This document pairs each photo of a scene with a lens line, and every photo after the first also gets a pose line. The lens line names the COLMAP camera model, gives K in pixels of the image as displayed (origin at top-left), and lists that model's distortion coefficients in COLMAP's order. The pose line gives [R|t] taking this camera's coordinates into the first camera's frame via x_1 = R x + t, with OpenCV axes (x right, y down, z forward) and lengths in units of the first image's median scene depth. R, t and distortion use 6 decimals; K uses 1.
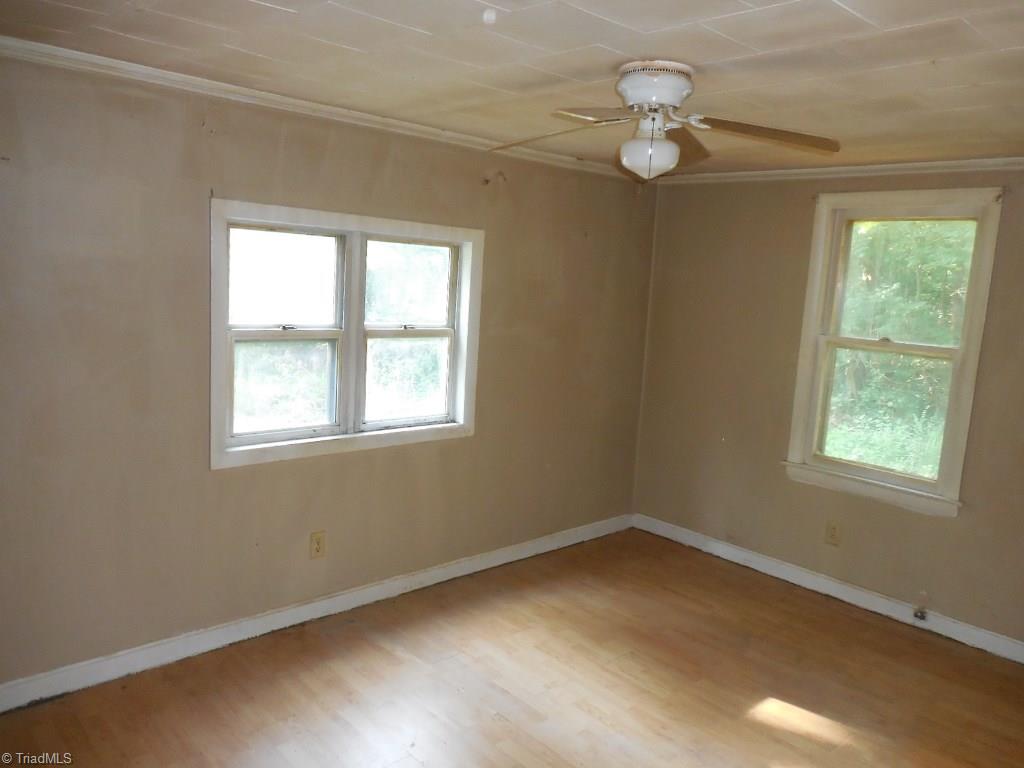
lens RADIAL K [[778.9, 0, 512.0], [0, 778.9, 384.0], [0, 0, 1]] dist [0.013073, 0.012168]
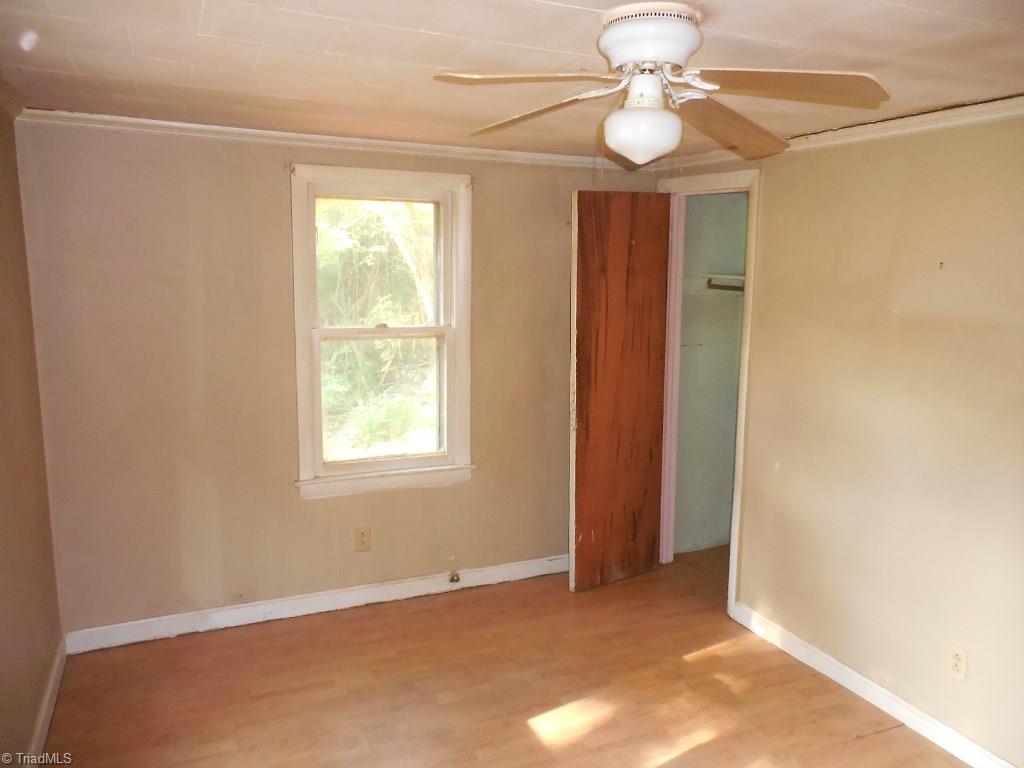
lens RADIAL K [[778.9, 0, 512.0], [0, 778.9, 384.0], [0, 0, 1]] dist [0.013073, 0.012168]
pose [[0.331991, -0.197097, 0.922461, -0.368375], [0.142631, 0.977172, 0.157454, -0.115656], [-0.932437, 0.079299, 0.352524, 0.525084]]
